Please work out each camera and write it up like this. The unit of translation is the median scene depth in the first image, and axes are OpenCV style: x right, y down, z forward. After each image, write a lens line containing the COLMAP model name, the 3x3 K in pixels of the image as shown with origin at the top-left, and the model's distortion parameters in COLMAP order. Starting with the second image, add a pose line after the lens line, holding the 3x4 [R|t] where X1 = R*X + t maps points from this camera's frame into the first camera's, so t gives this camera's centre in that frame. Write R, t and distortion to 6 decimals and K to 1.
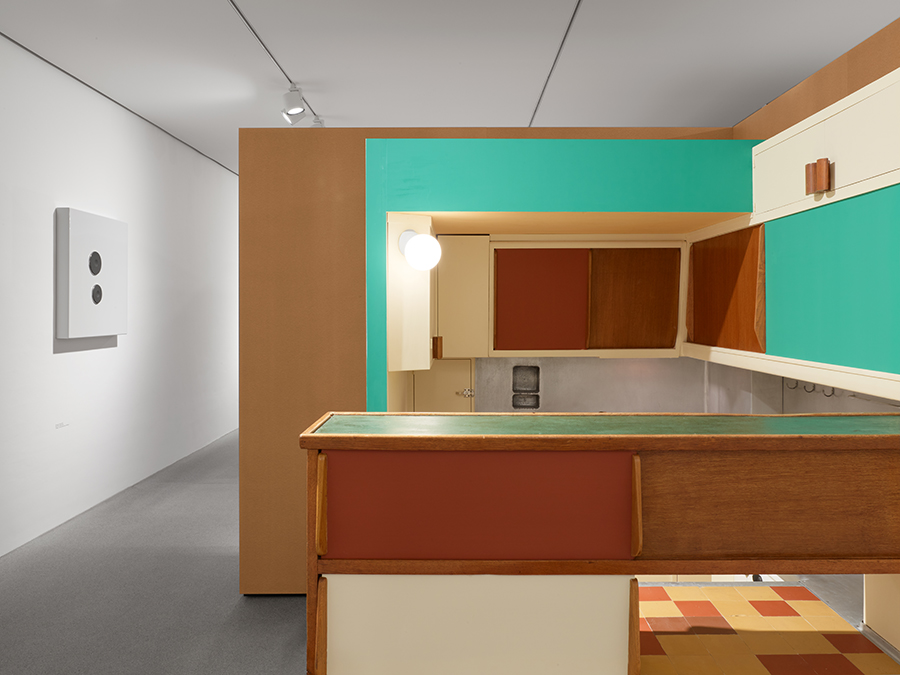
lens RADIAL K [[894.2, 0, 480.8], [0, 894.2, 305.4], [0, 0, 1]] dist [0.019525, 0.000000]
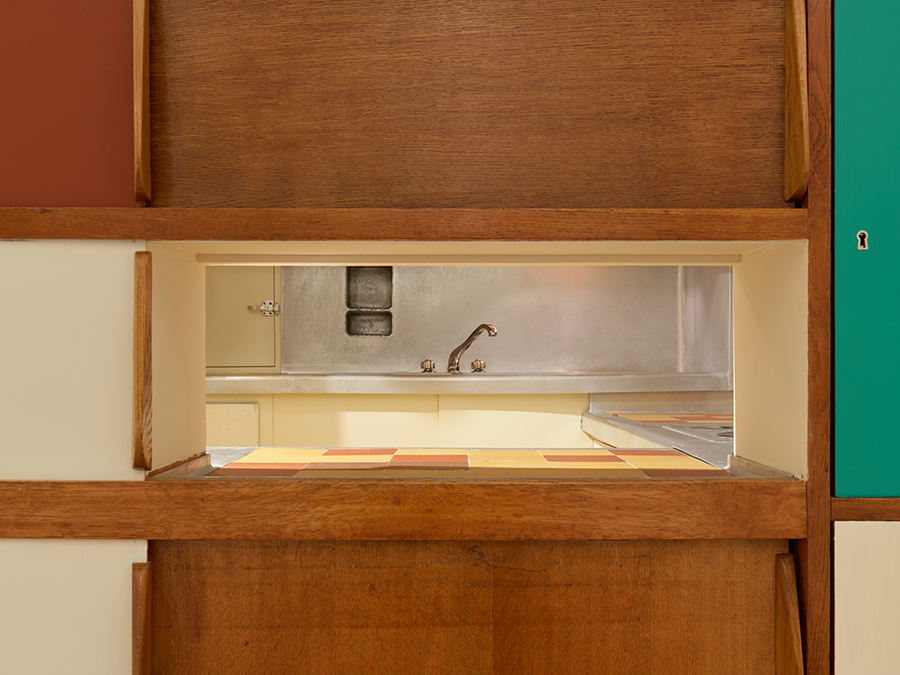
lens RADIAL K [[1377.5, 0, 448.4], [0, 1377.5, 338.6], [0, 0, 1]] dist [0.027389, 0.000000]
pose [[0.999580, -0.003392, -0.028771, 0.346414], [0.002899, 0.999848, -0.017166, 0.359277], [0.028825, 0.017075, 0.999439, 0.282266]]
